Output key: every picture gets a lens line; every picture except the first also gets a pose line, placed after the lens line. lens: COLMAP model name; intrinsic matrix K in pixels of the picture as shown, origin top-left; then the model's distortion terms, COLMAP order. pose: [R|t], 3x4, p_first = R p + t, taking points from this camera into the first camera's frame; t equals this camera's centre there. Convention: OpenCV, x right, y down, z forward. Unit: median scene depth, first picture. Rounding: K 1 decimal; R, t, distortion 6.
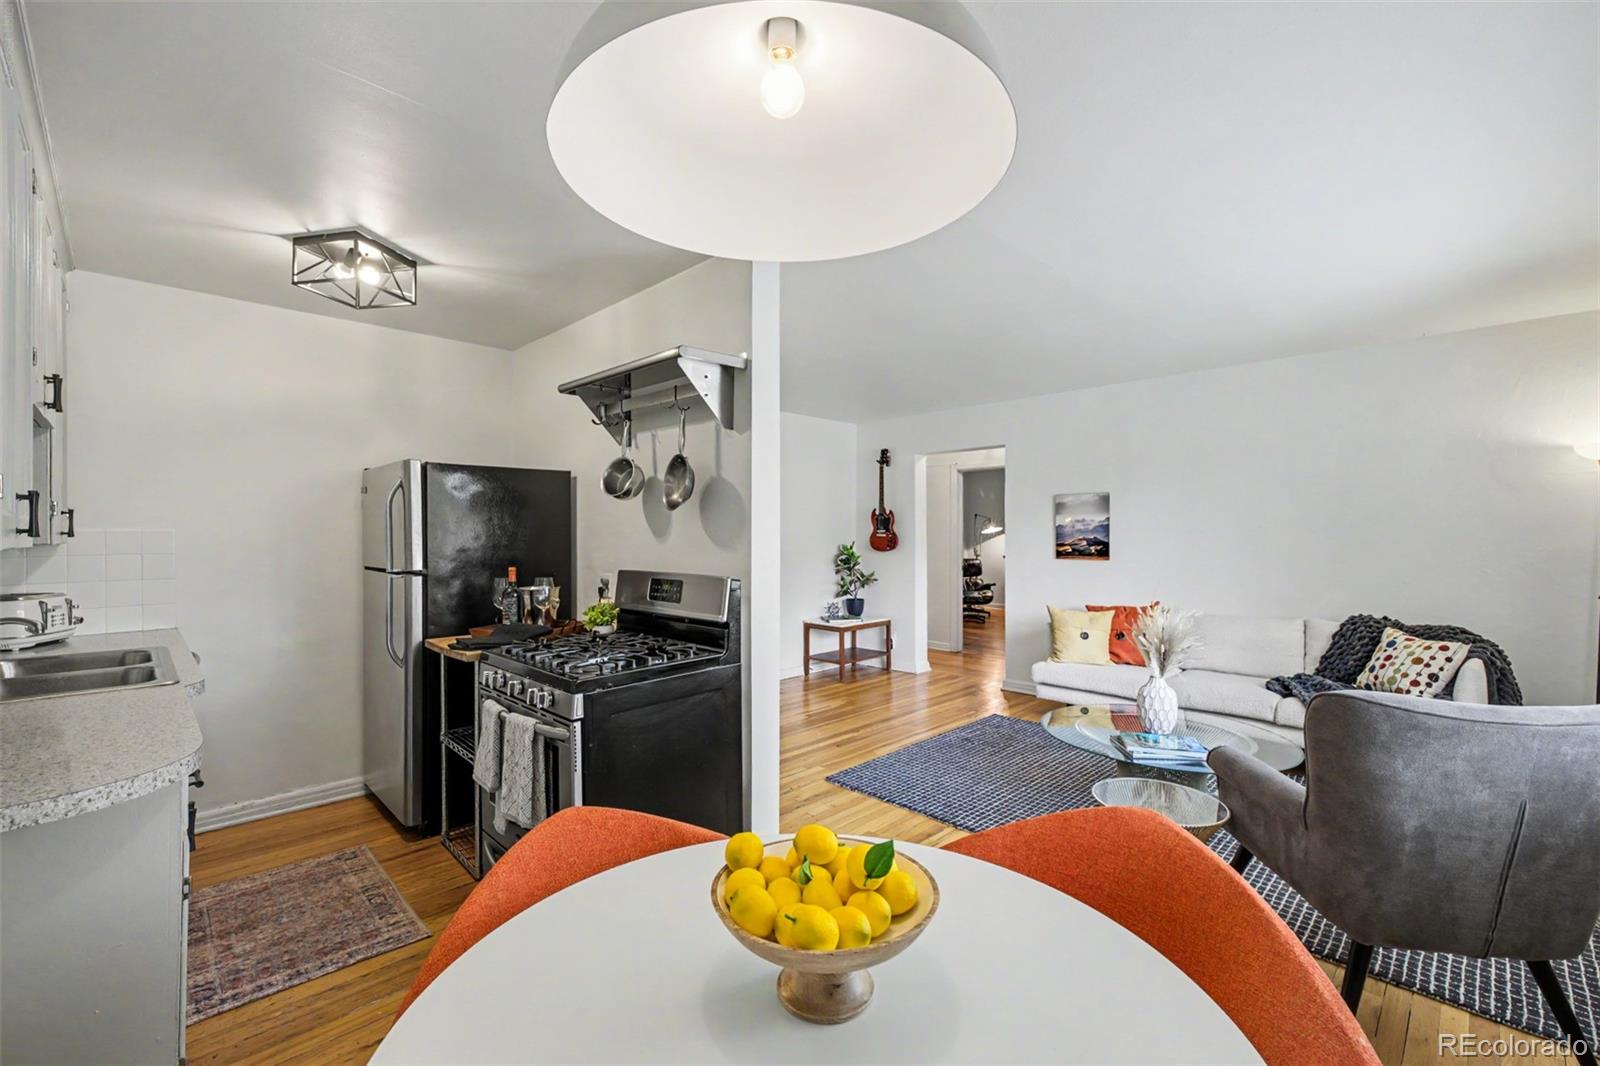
lens RADIAL K [[677.1, 0, 788.5], [0, 677.1, 531.7], [0, 0, 1]] dist [0.007424, -0.000749]
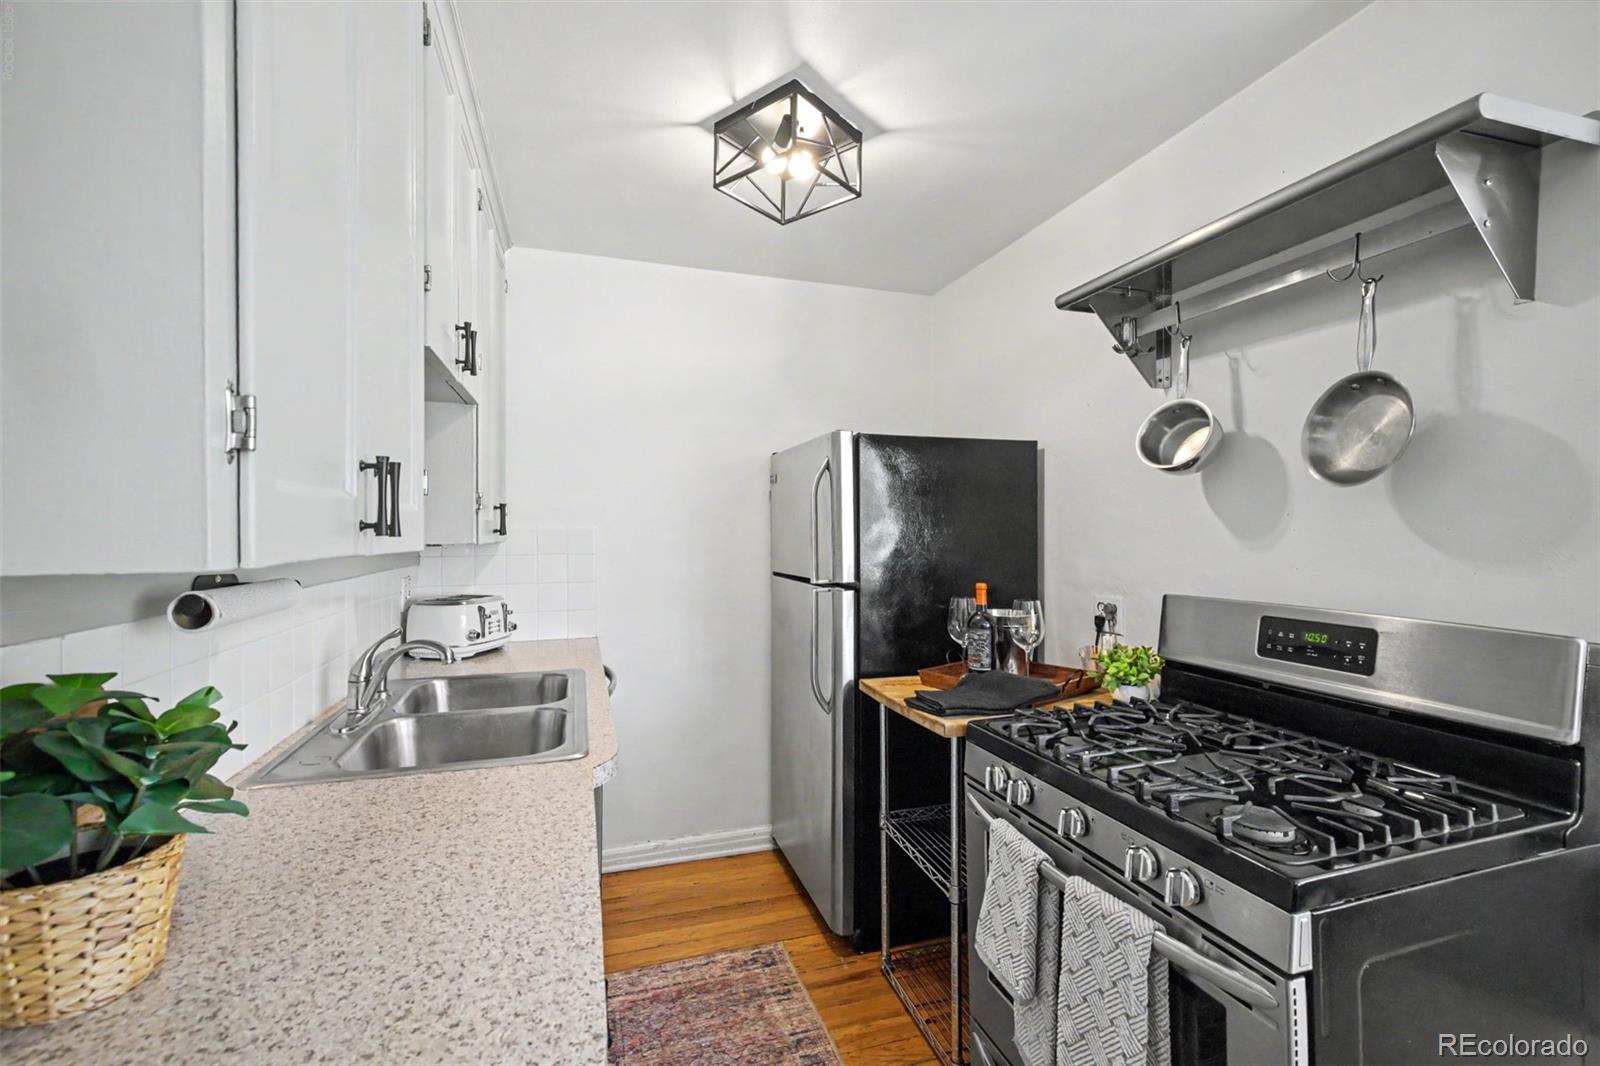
lens RADIAL K [[672.5, 0, 792.5], [0, 672.5, 529.2], [0, 0, 1]] dist [0.005008, 0.000081]
pose [[0.893741, 0.000147, -0.448584, -0.232658], [-0.001147, 0.999997, -0.001957, 0.001182], [0.448583, 0.002264, 0.893738, 0.277594]]
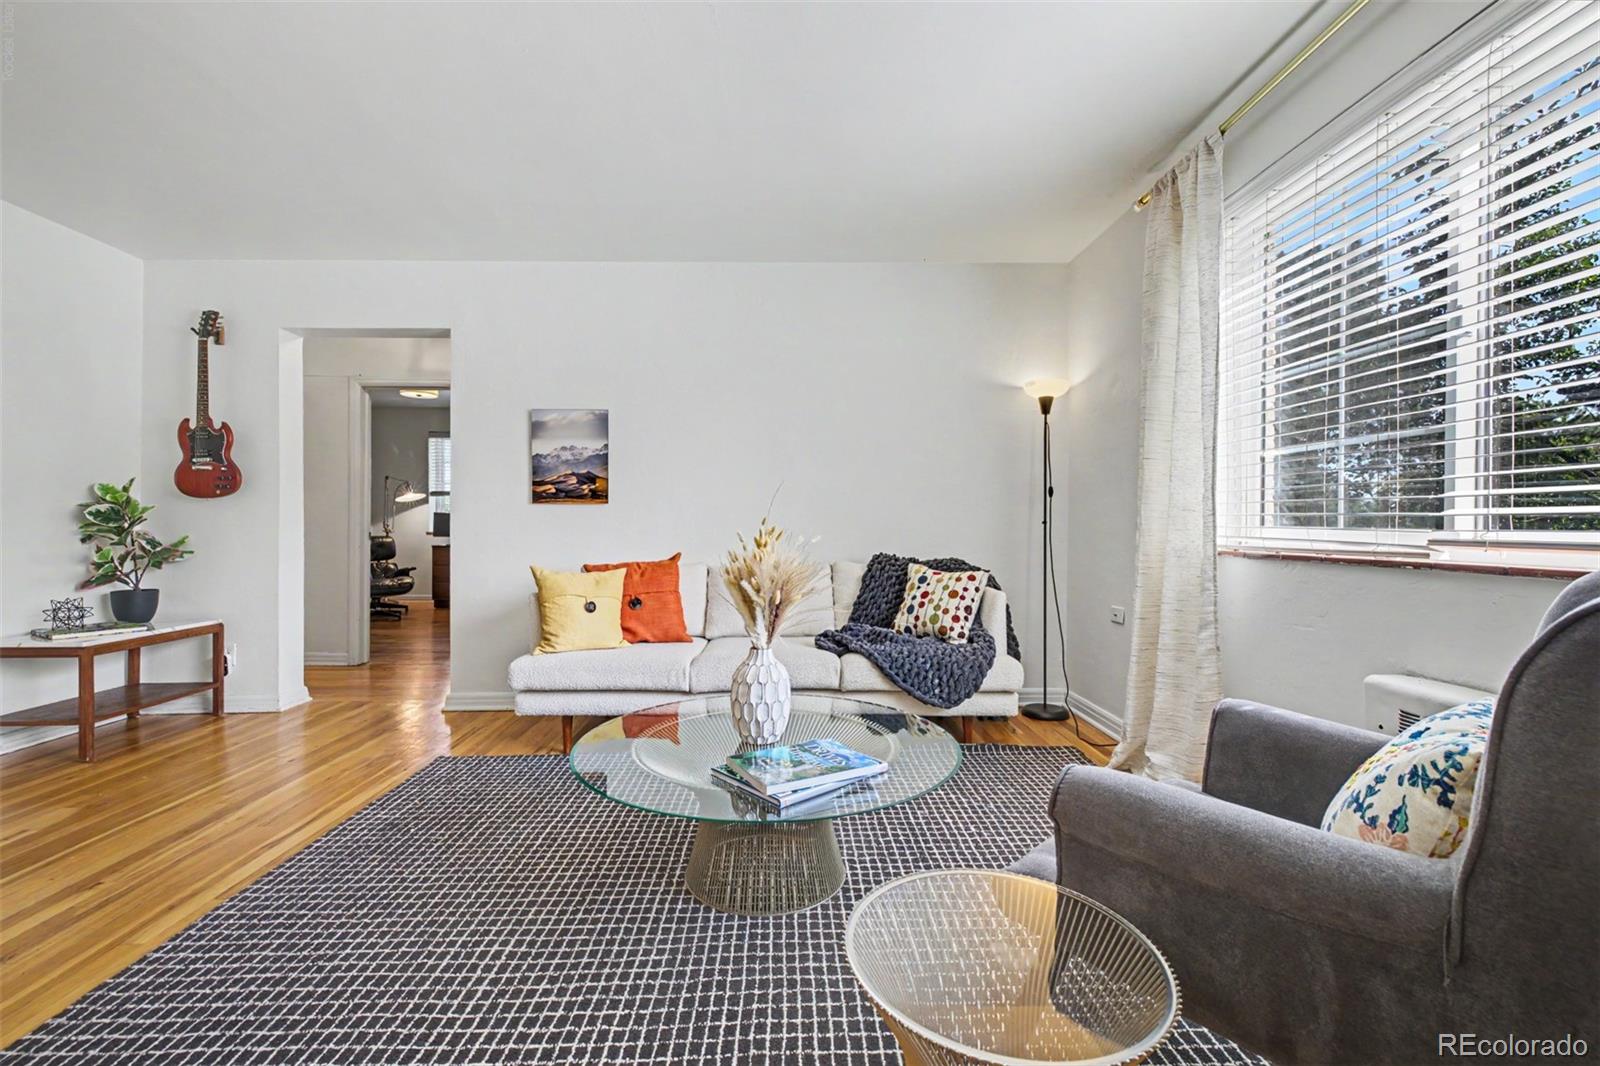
lens RADIAL K [[681.2, 0, 791.6], [0, 681.2, 525.4], [0, 0, 1]] dist [0.008283, -0.000331]
pose [[0.685210, 0.003031, 0.728339, 0.112232], [0.000125, 0.999991, -0.004279, 0.098548], [-0.728346, 0.003023, 0.685203, 0.516457]]
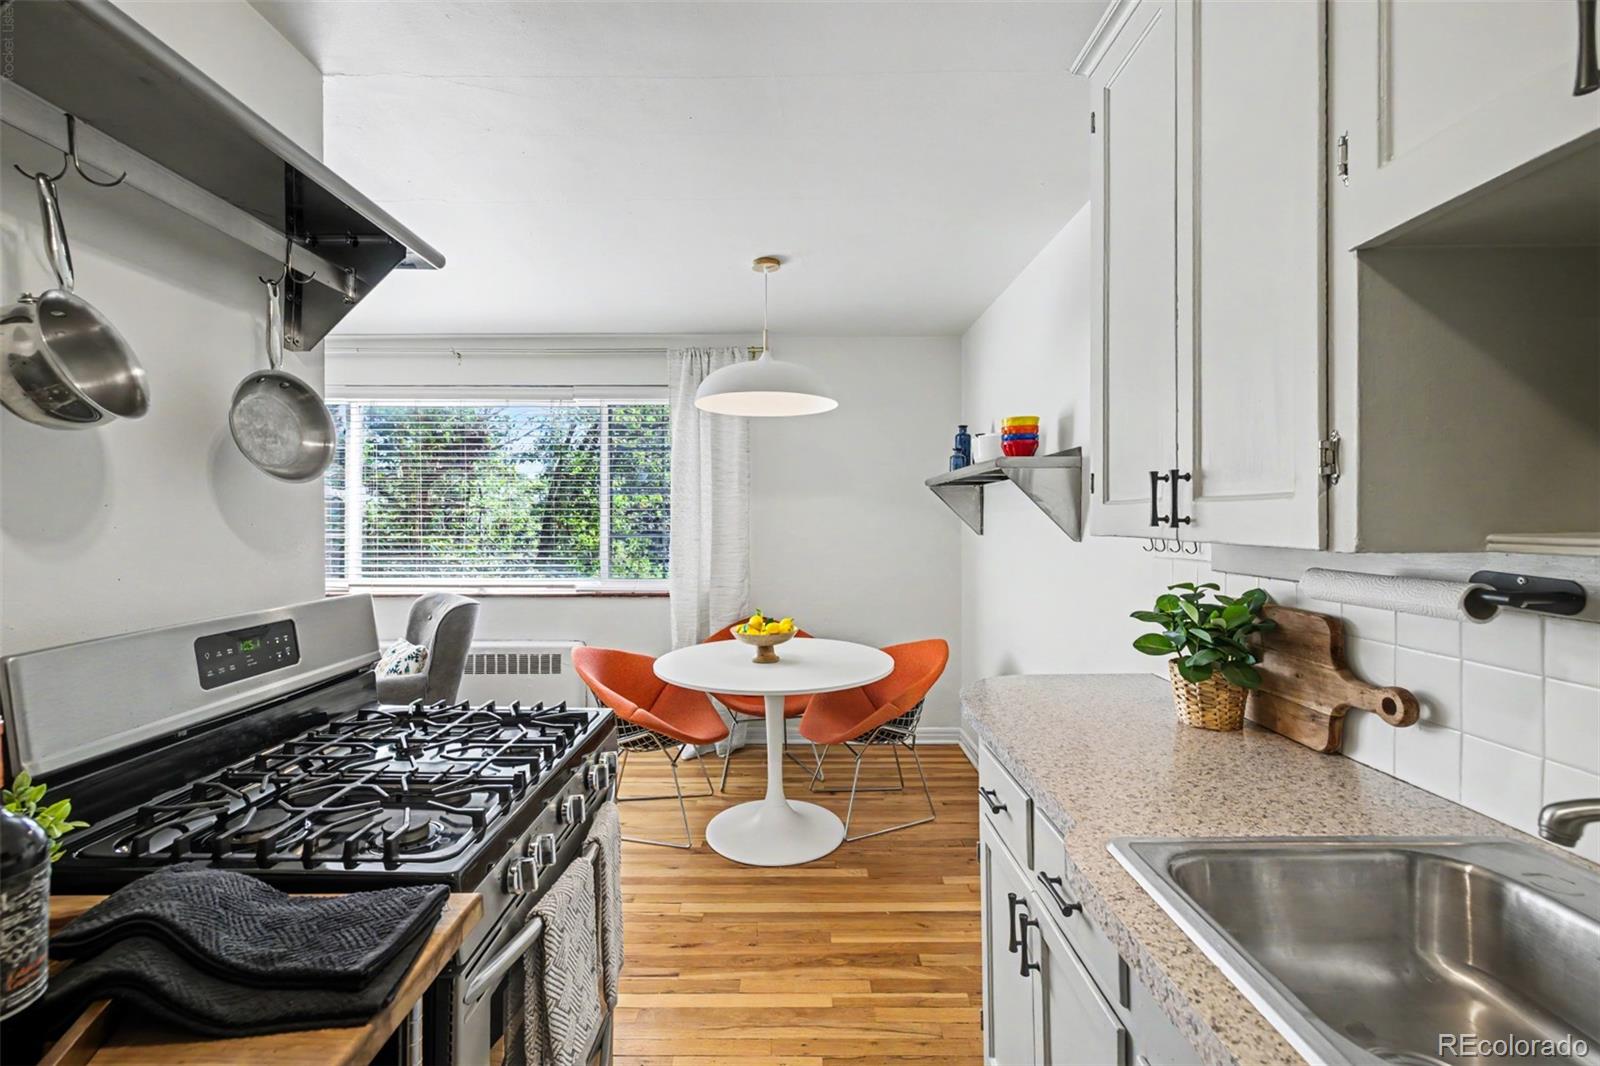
lens RADIAL K [[677.7, 0, 791.6], [0, 677.7, 525.4], [0, 0, 1]] dist [0.008595, -0.000291]
pose [[-0.711546, -0.002820, 0.702634, -0.587906], [0.005351, 0.999941, 0.009432, -0.001549], [-0.702620, 0.010471, -0.711489, 0.813955]]
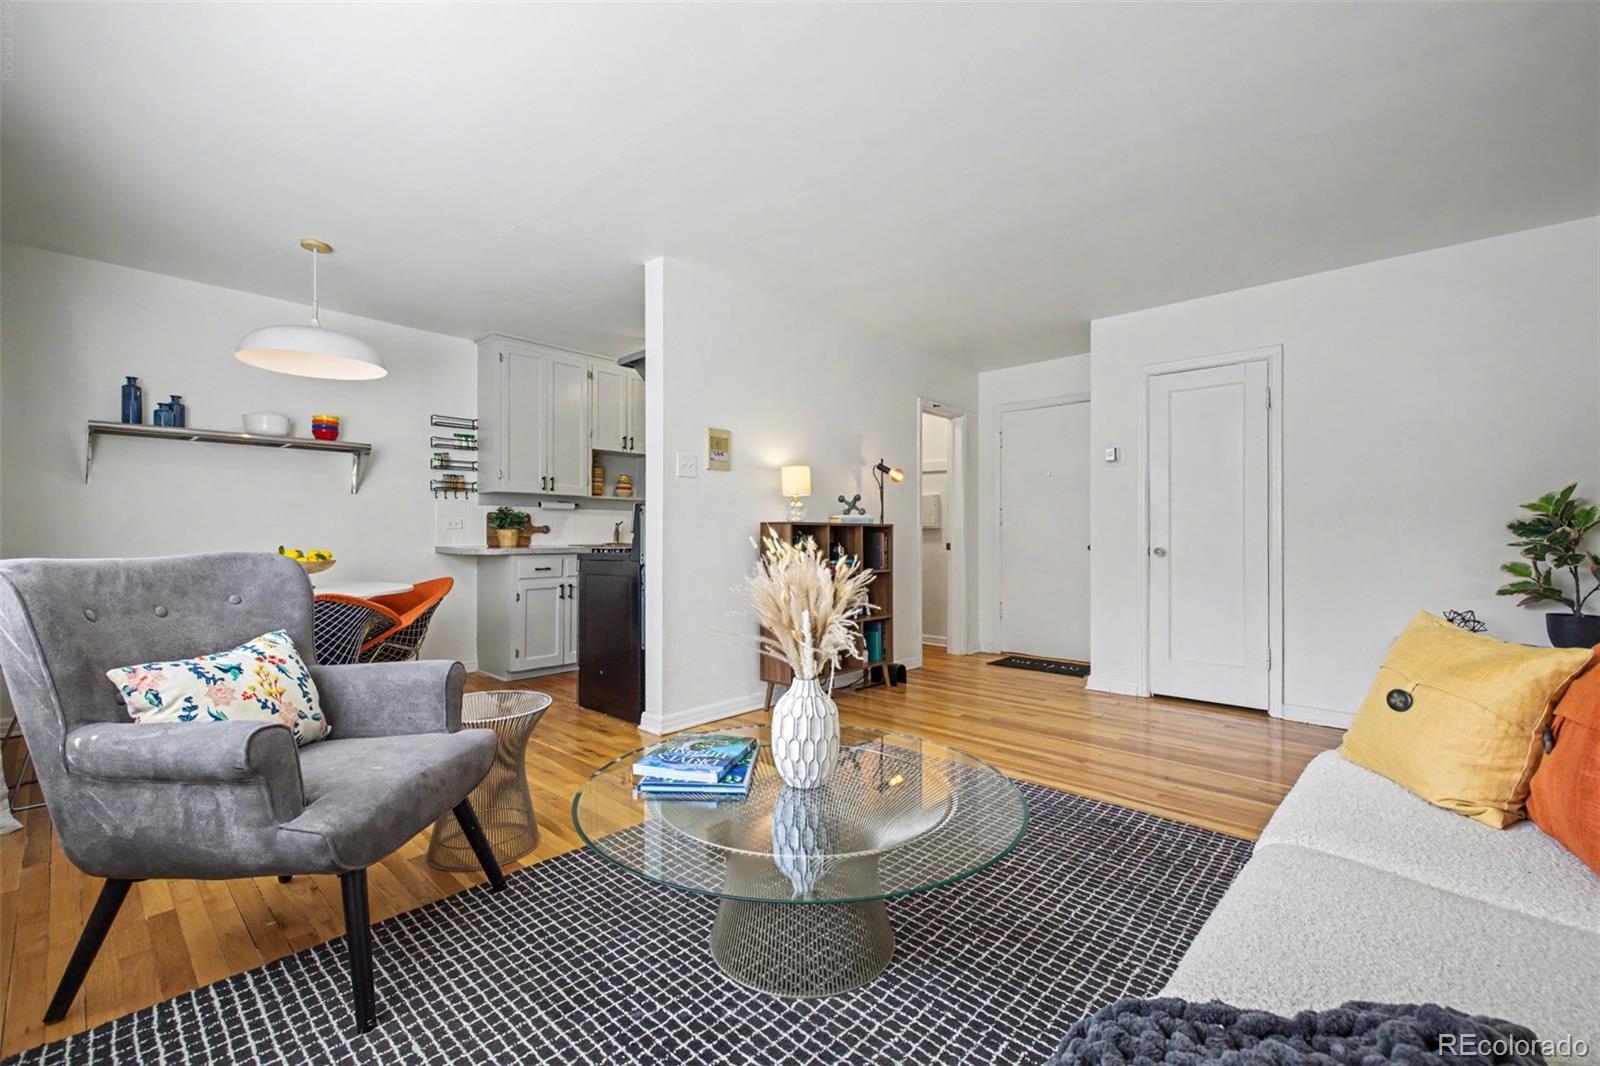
lens RADIAL K [[679.6, 0, 791.3], [0, 679.6, 531.6], [0, 0, 1]] dist [0.007402, -0.000986]
pose [[0.048249, -0.004176, -0.998827, 0.972016], [-0.004925, 0.999978, -0.004419, 0.093870], [0.998823, 0.005133, 0.048228, 0.876102]]
